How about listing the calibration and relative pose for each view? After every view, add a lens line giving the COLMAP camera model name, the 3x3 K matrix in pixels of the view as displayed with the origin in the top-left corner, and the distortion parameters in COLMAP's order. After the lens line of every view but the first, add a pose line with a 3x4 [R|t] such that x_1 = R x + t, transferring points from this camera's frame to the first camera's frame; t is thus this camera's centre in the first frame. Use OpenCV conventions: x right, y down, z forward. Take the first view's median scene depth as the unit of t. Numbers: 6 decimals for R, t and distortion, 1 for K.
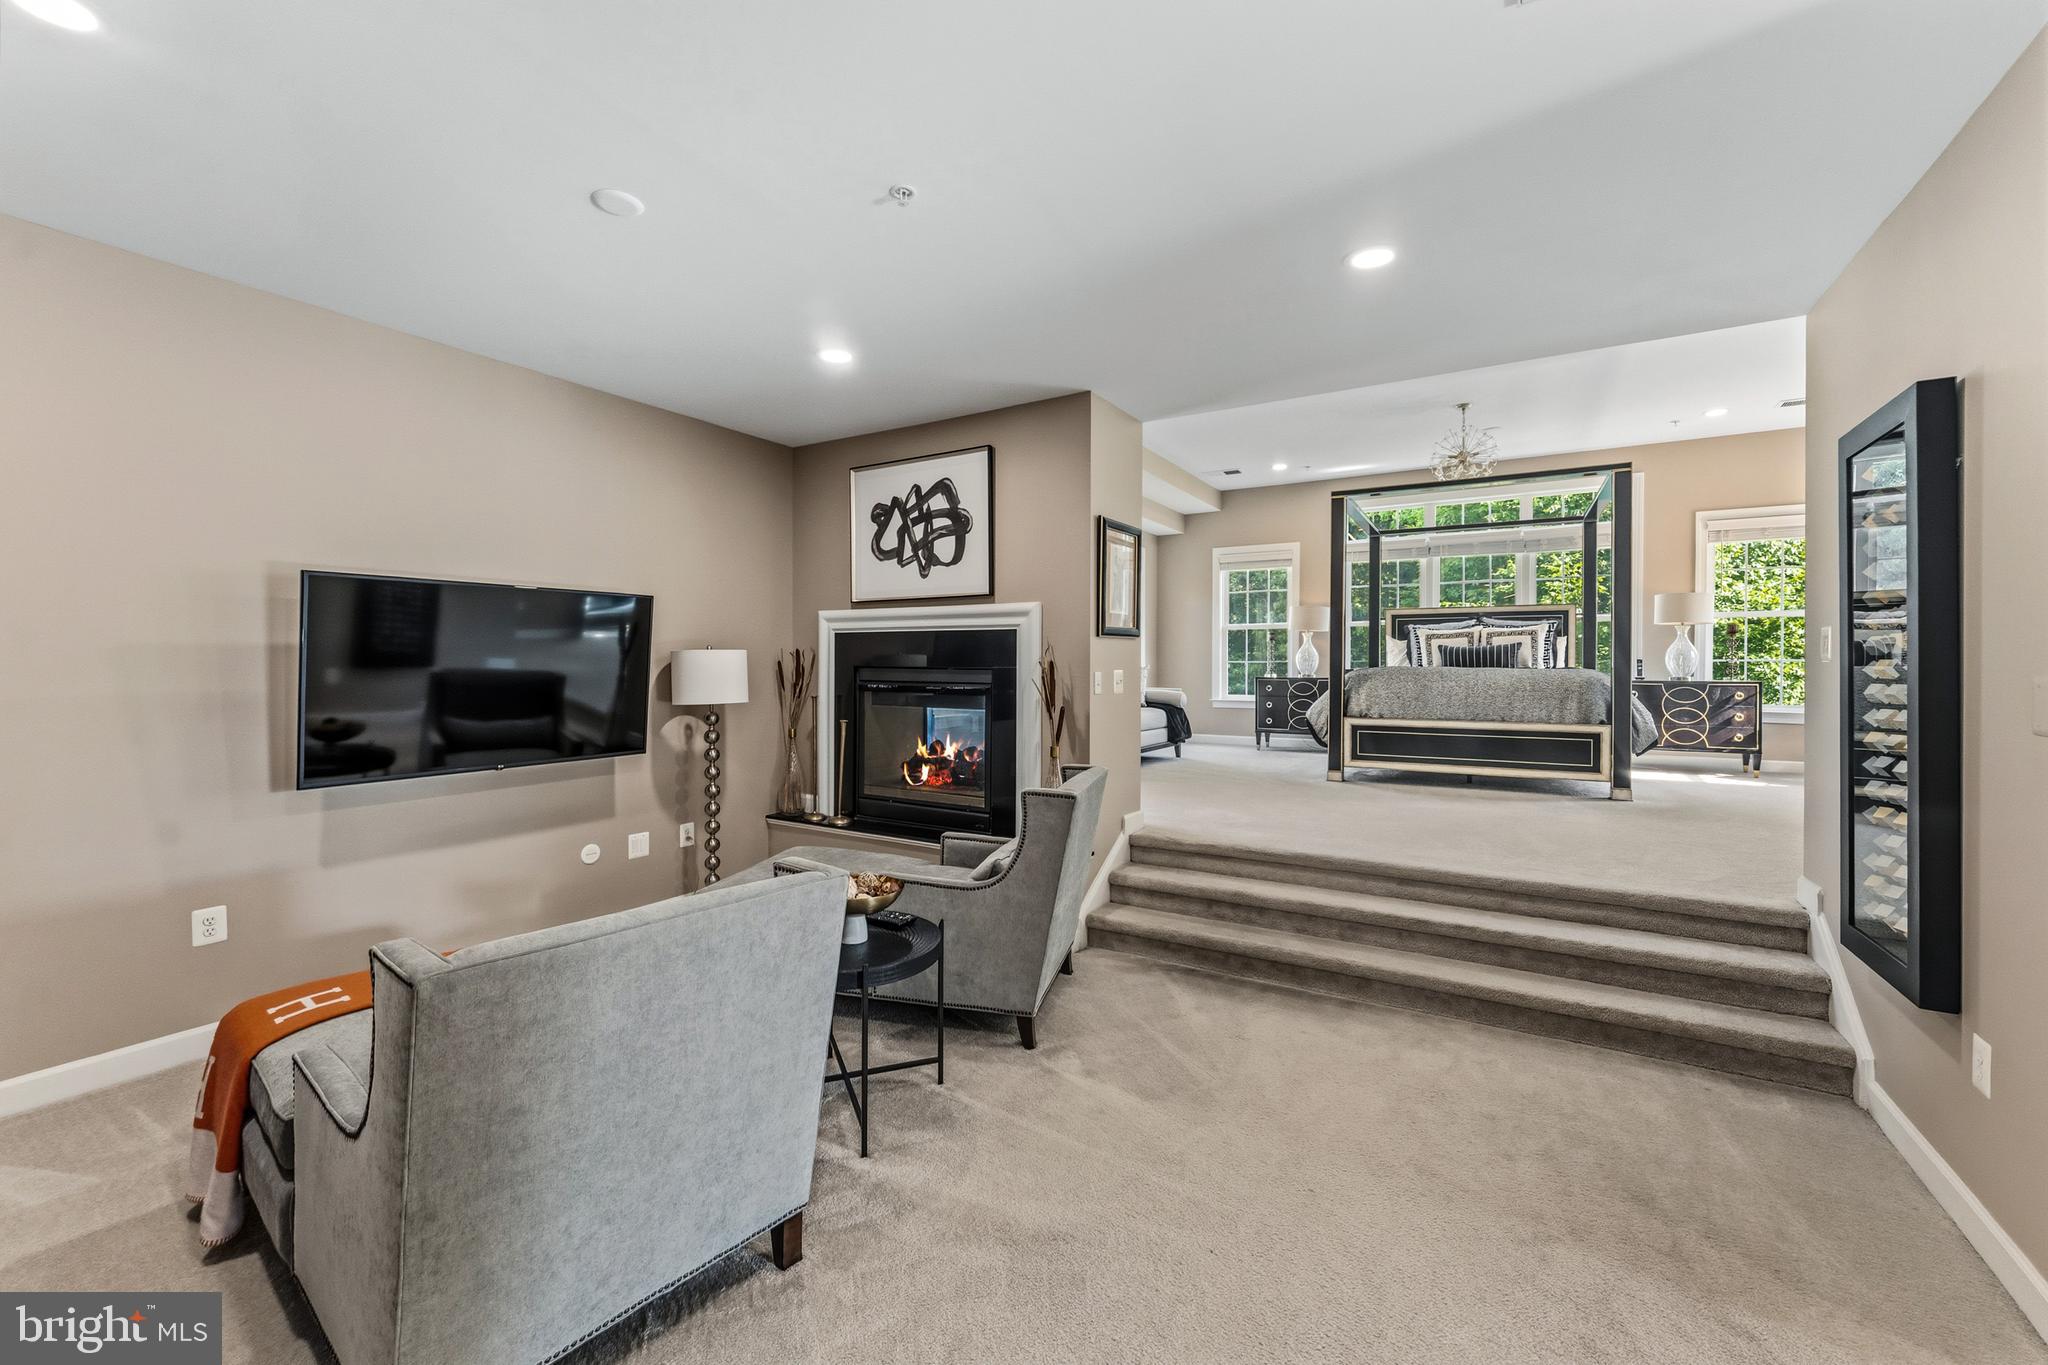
lens RADIAL K [[830.1, 0, 1027.4], [0, 830.1, 676.0], [0, 0, 1]] dist [-0.002354, -0.000288]
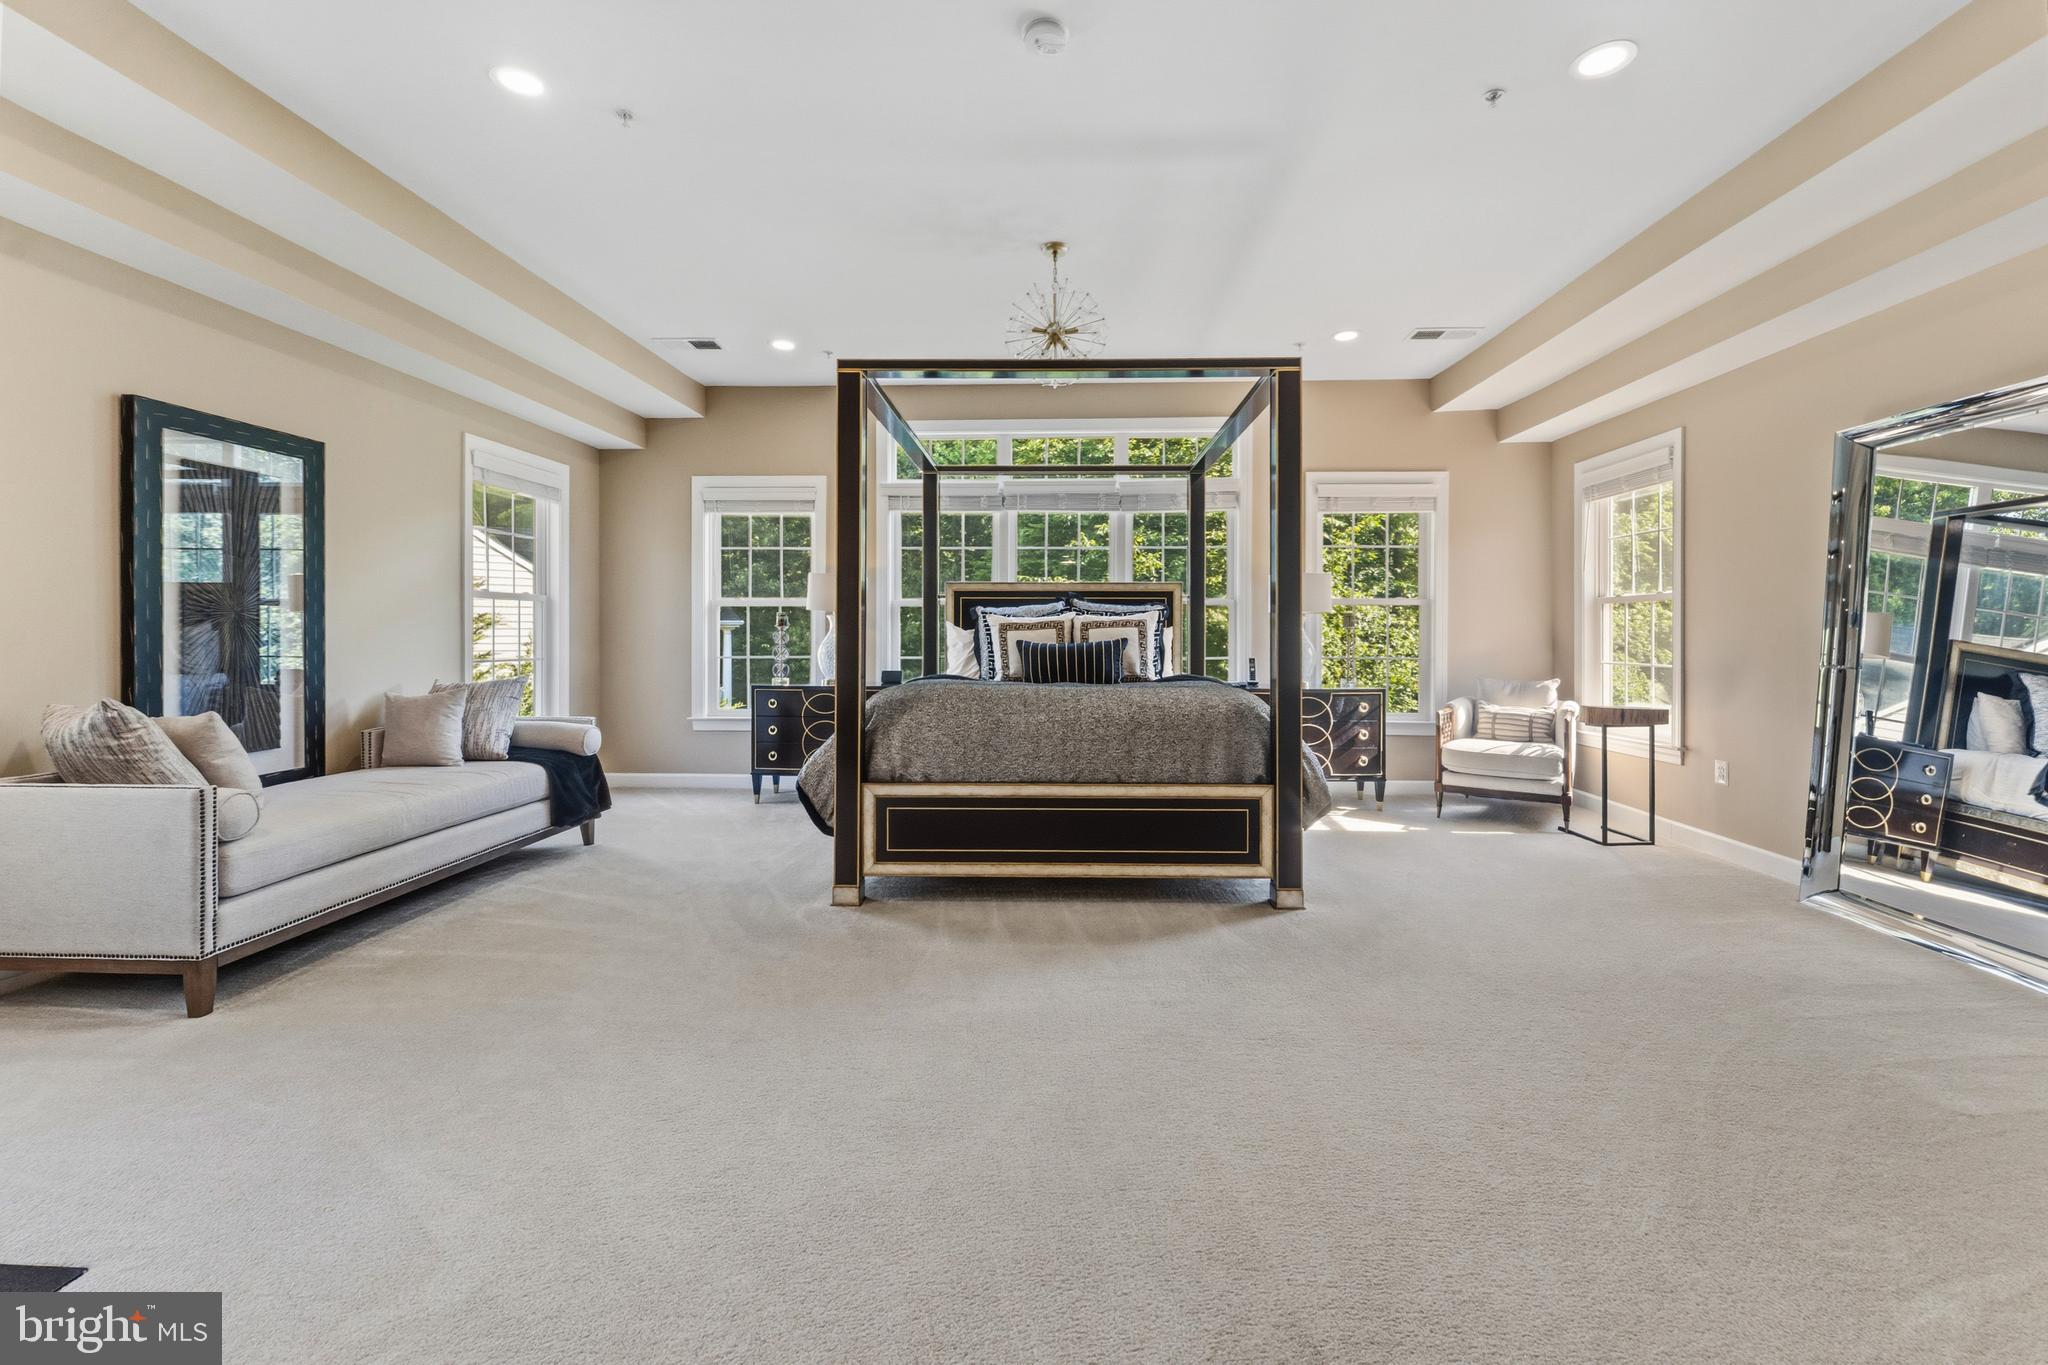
lens RADIAL K [[838.8, 0, 1031.7], [0, 838.8, 647.7], [0, 0, 1]] dist [-0.001690, -0.000271]
pose [[0.884325, -0.007452, 0.466813, 0.196400], [0.004256, 0.999960, 0.007900, -0.036420], [-0.466853, -0.004999, 0.884321, 0.408584]]
